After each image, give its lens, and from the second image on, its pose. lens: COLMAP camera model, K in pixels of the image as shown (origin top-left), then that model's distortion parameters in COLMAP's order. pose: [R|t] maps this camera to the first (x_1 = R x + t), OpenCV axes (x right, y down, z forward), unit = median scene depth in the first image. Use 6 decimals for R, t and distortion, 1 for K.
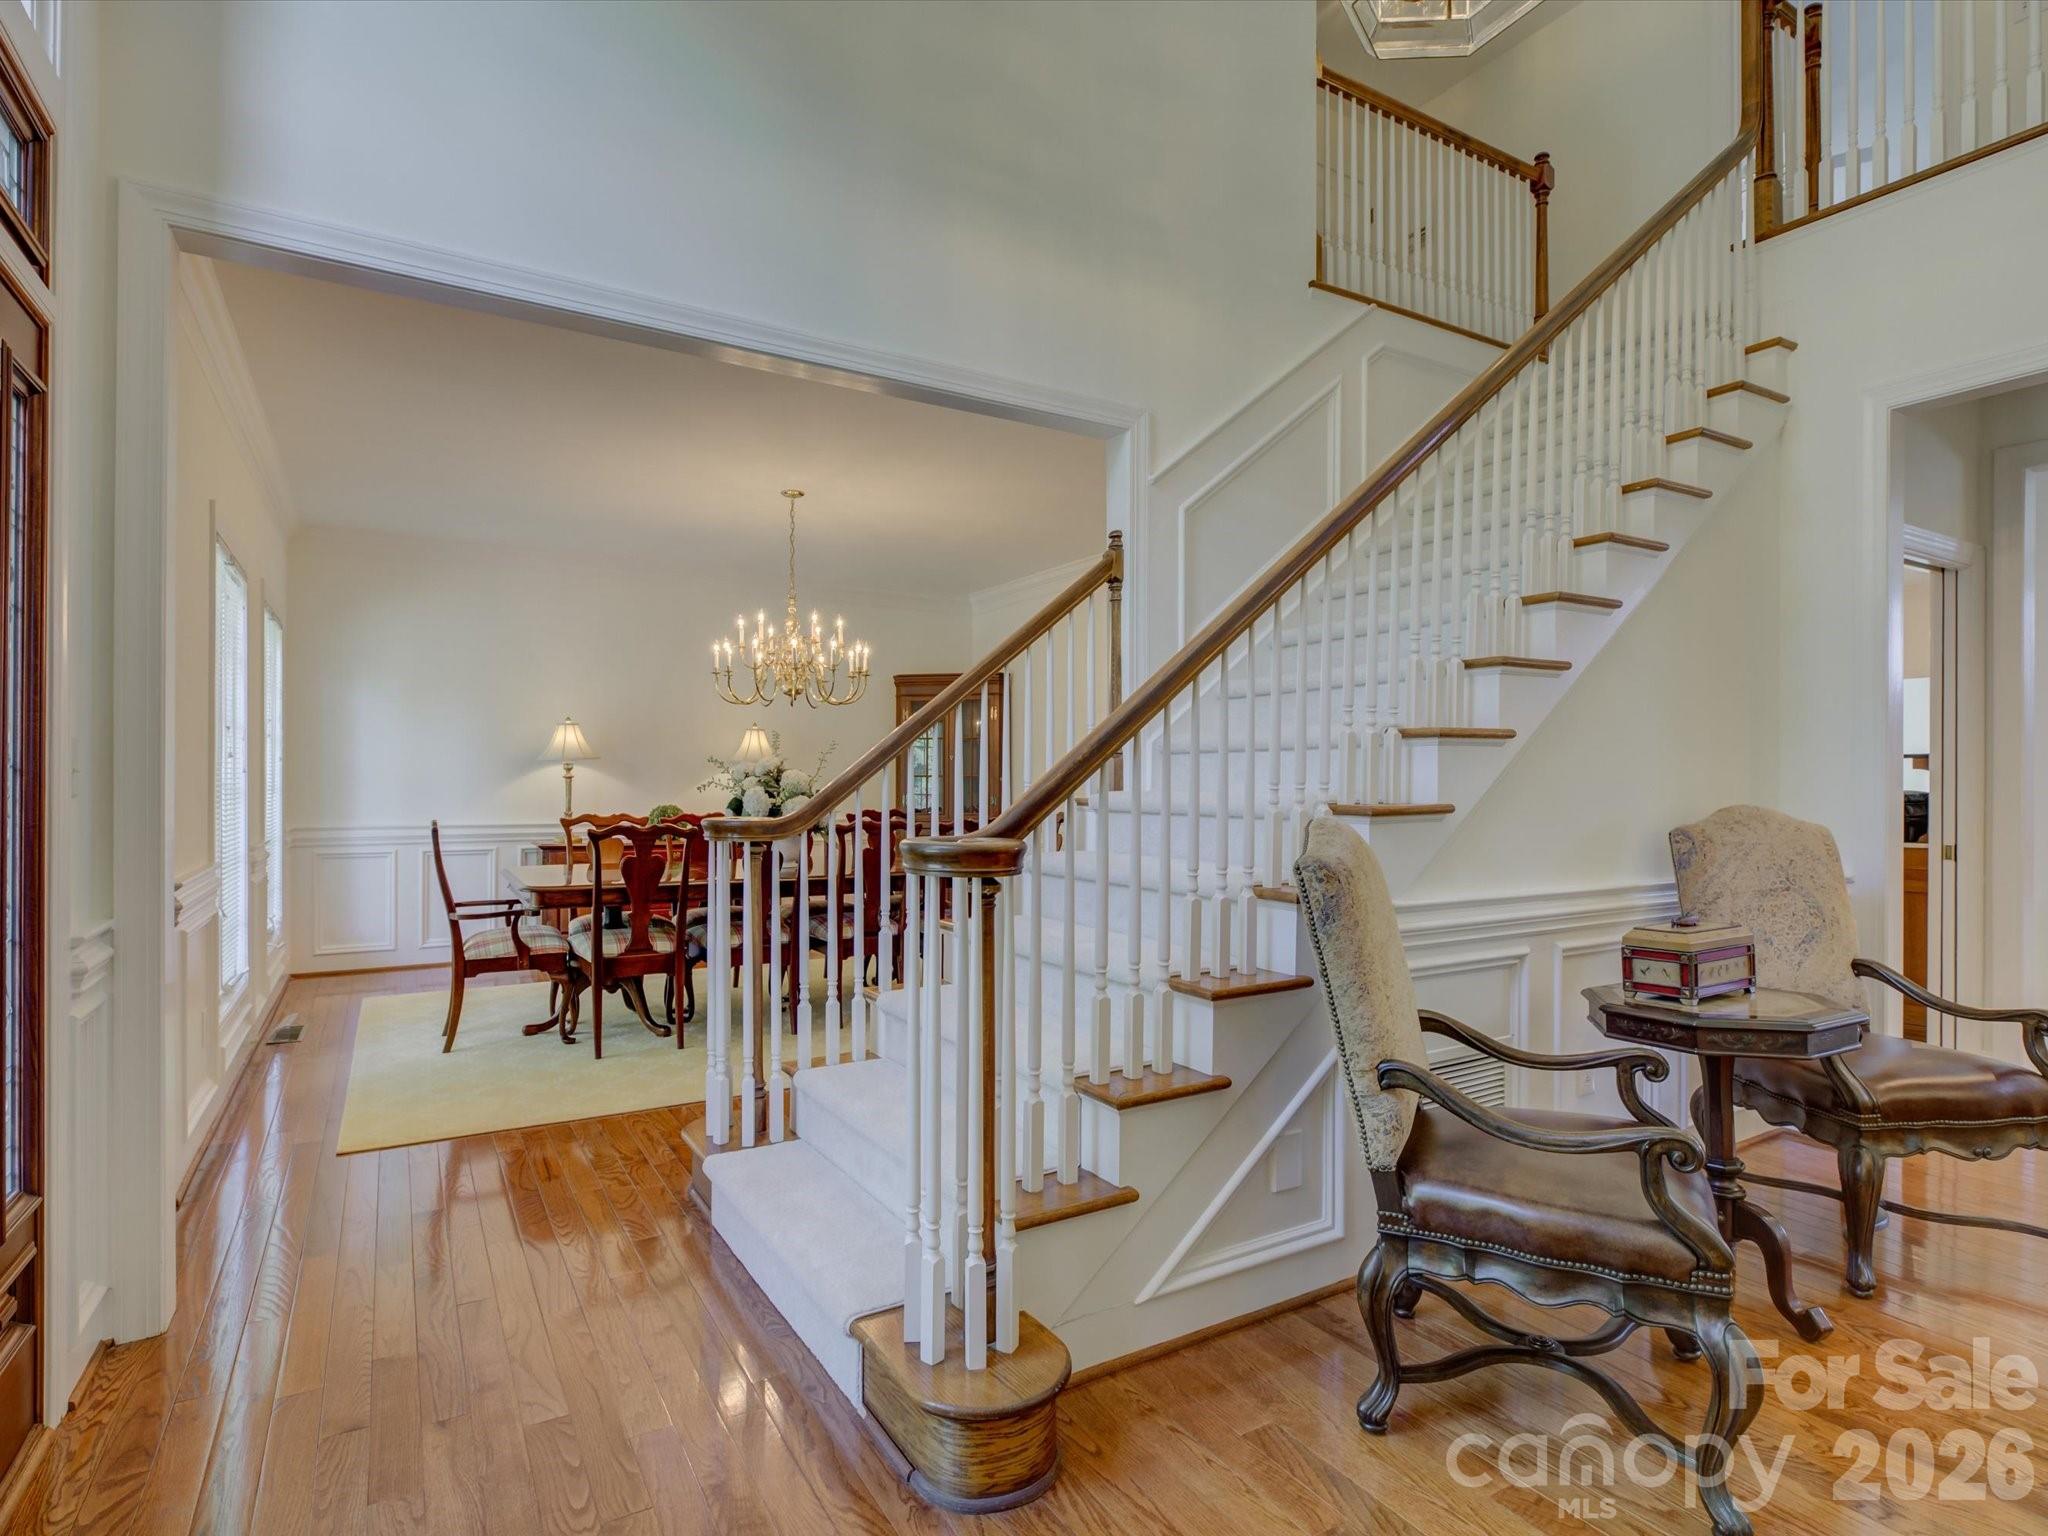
lens RADIAL K [[1061.1, 0, 1020.9], [0, 1061.1, 763.5], [0, 0, 1]] dist [-0.002523, 0.002382]
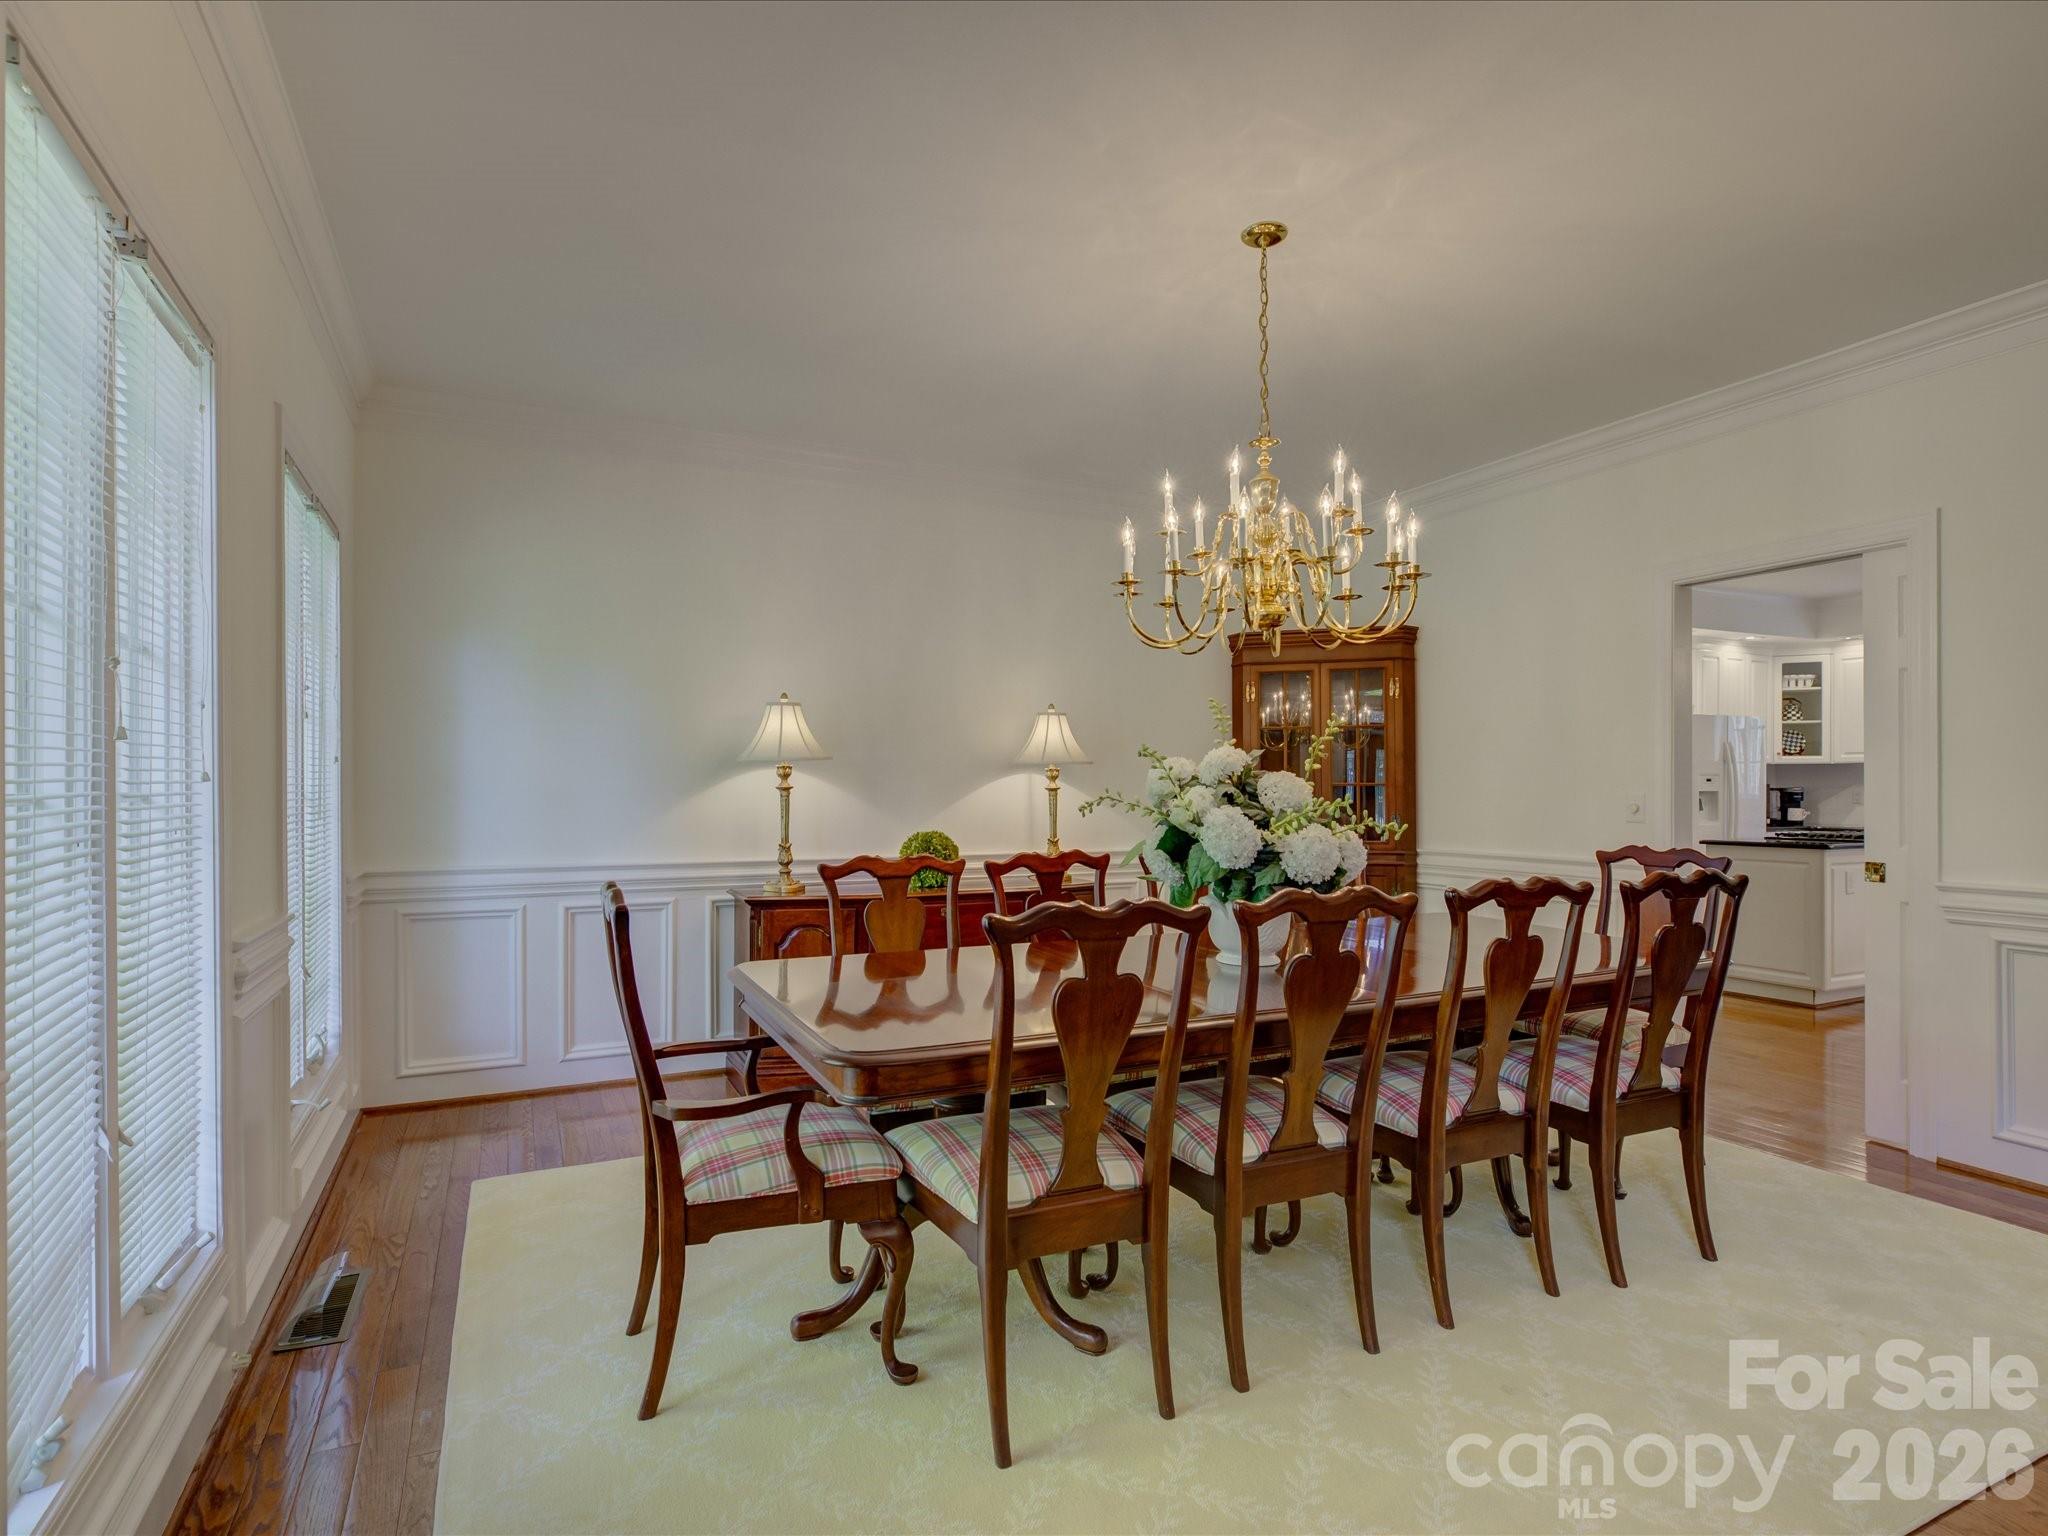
lens RADIAL K [[1061.1, 0, 1023.4], [0, 1061.1, 779.6], [0, 0, 1]] dist [-0.002523, 0.002382]
pose [[0.995922, -0.005216, -0.090063, -0.329924], [0.005613, 0.999976, 0.004156, 0.008695], [0.090040, -0.004645, 0.995927, 0.551981]]
